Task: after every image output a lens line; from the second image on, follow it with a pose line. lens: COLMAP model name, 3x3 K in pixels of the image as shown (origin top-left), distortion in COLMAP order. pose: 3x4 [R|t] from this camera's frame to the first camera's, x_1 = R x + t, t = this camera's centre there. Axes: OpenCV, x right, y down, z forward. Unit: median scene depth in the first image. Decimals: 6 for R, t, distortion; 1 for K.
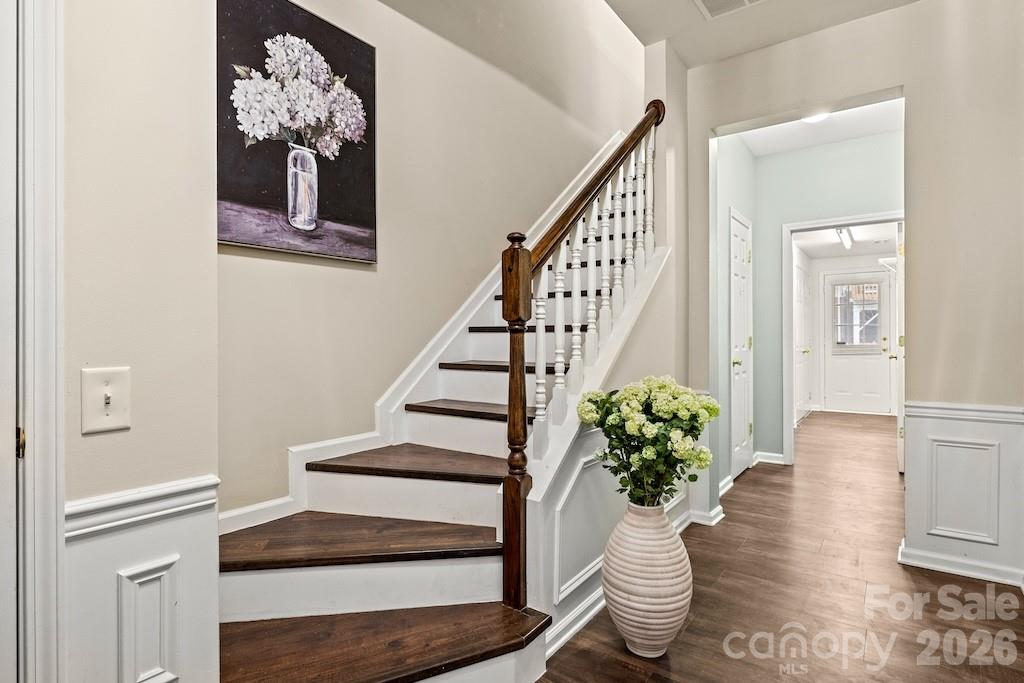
lens RADIAL K [[540.6, 0, 512.4], [0, 540.6, 341.4], [0, 0, 1]] dist [-0.007077, -0.000739]
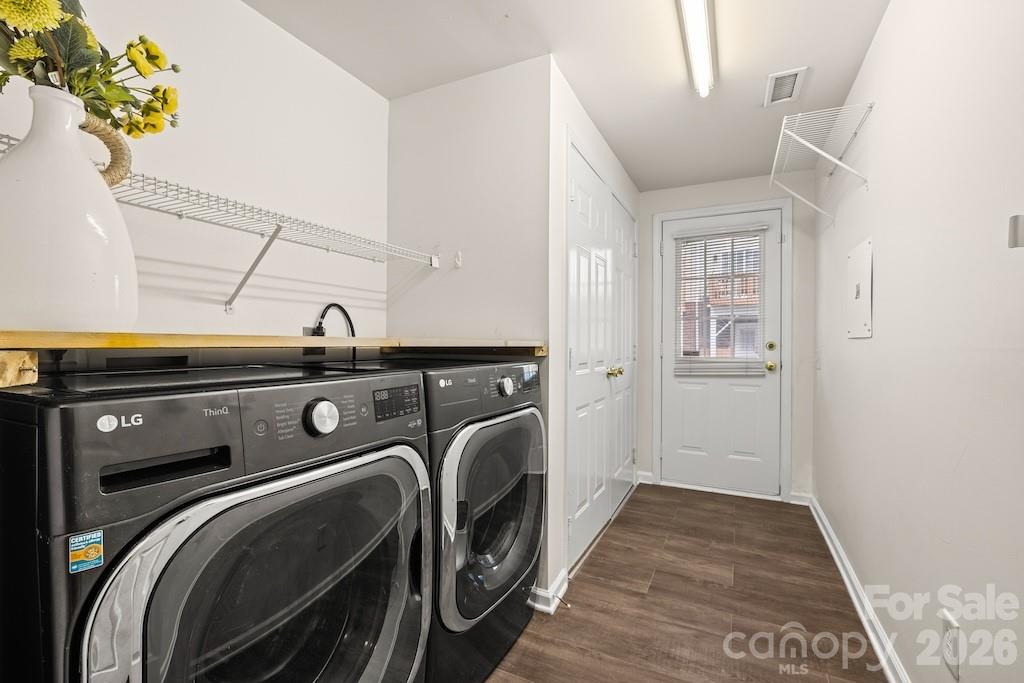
lens RADIAL K [[459.8, 0, 507.7], [0, 459.8, 342.1], [0, 0, 1]] dist [0.003306, 0.000401]
pose [[0.988967, -0.001196, 0.148131, 0.217147], [0.002315, 0.999970, -0.007376, -0.003107], [-0.148117, 0.007637, 0.988940, 0.343941]]
